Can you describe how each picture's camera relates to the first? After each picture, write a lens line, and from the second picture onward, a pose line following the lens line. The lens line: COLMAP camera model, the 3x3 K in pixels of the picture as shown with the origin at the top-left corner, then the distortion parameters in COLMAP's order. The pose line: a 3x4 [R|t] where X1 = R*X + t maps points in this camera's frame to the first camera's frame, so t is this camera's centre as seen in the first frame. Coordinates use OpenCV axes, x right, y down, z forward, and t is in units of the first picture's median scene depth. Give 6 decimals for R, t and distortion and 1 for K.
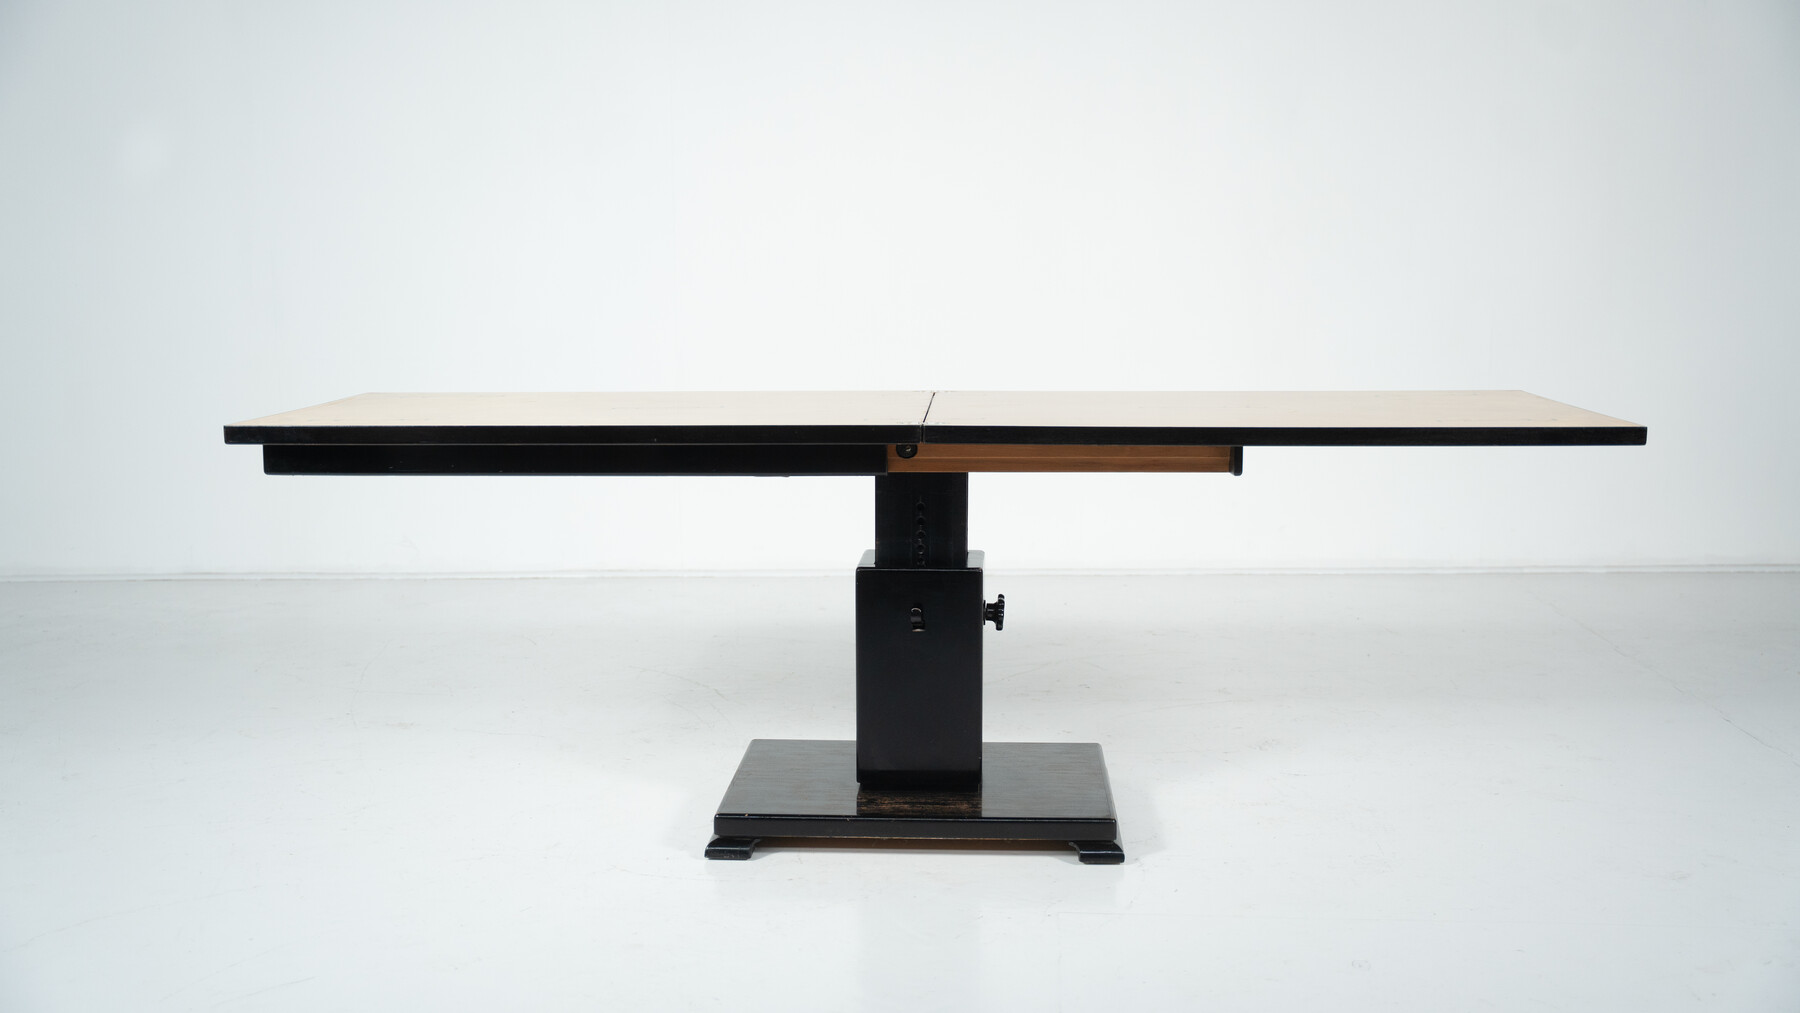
lens RADIAL K [[1869.8, 0, 896.3], [0, 1869.8, 505.6], [0, 0, 1]] dist [-0.007163, 0.000000]
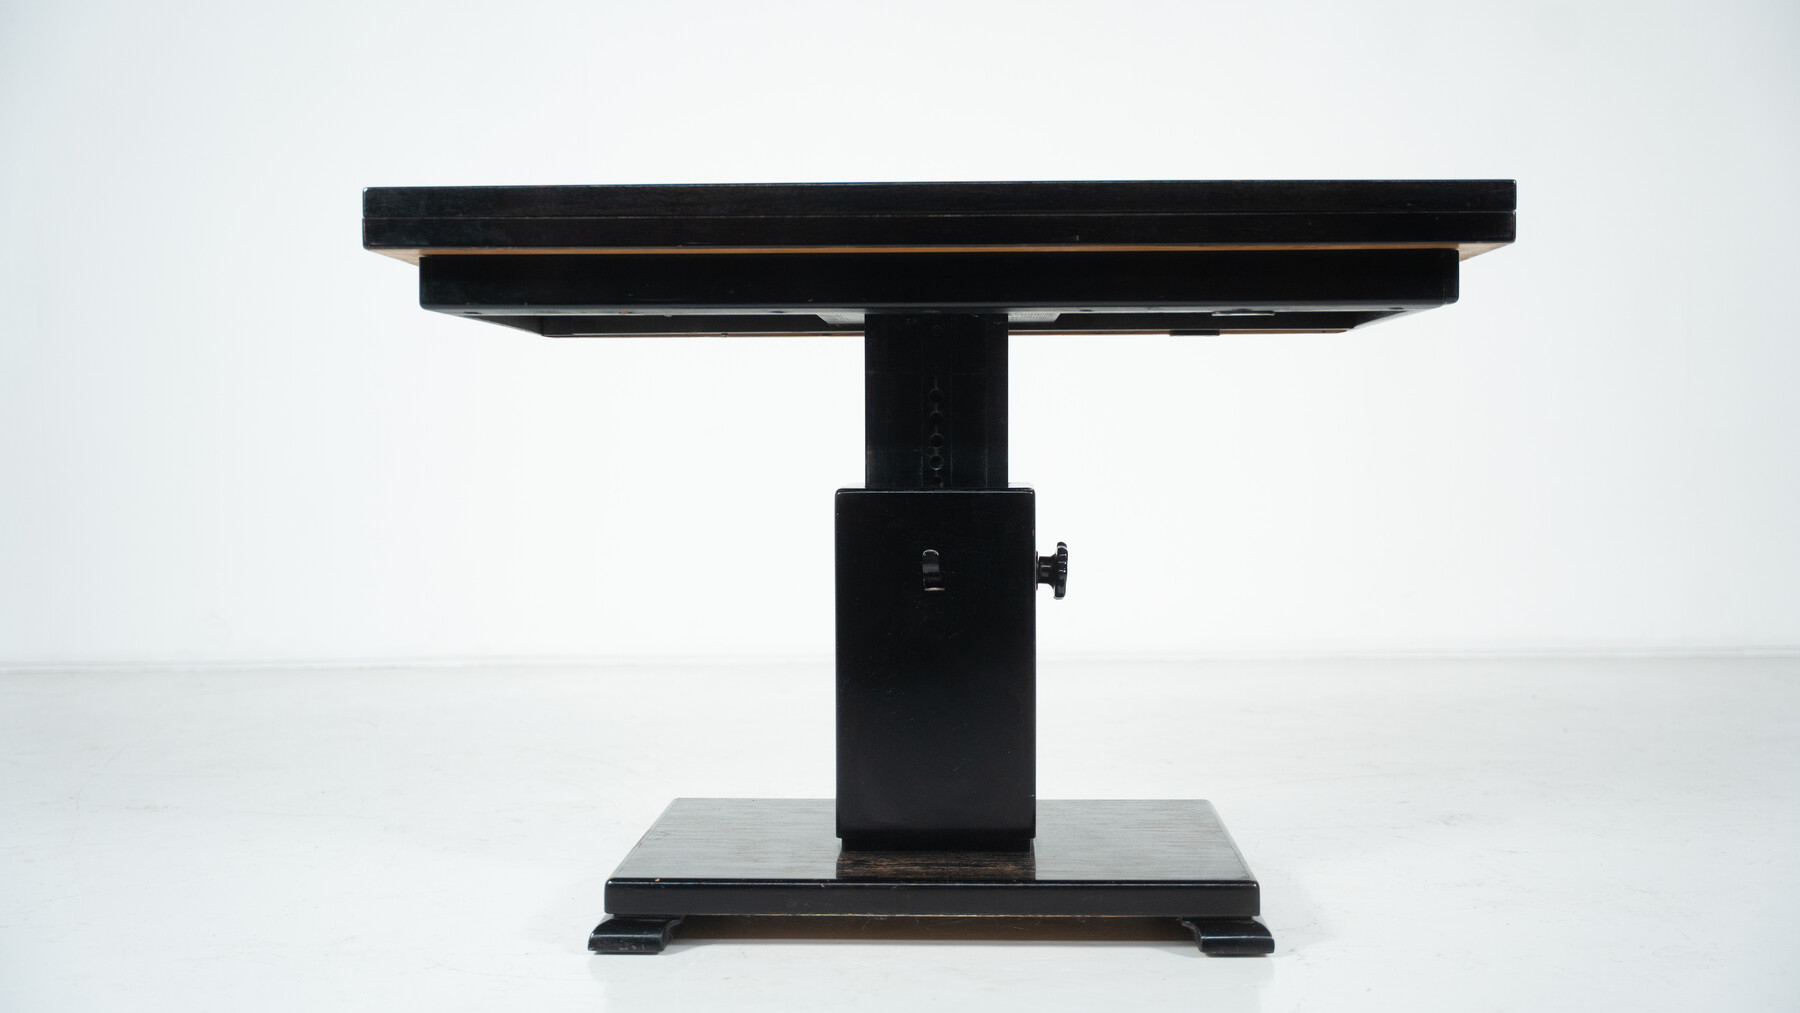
lens RADIAL K [[2210.0, 0, 906.0], [0, 2210.0, 506.5], [0, 0, 1]] dist [0.066036, 0.000000]
pose [[0.999902, -0.002424, 0.013802, -0.007929], [0.003621, 0.996173, -0.087333, 0.103952], [-0.013538, 0.087374, 0.996084, 0.254283]]
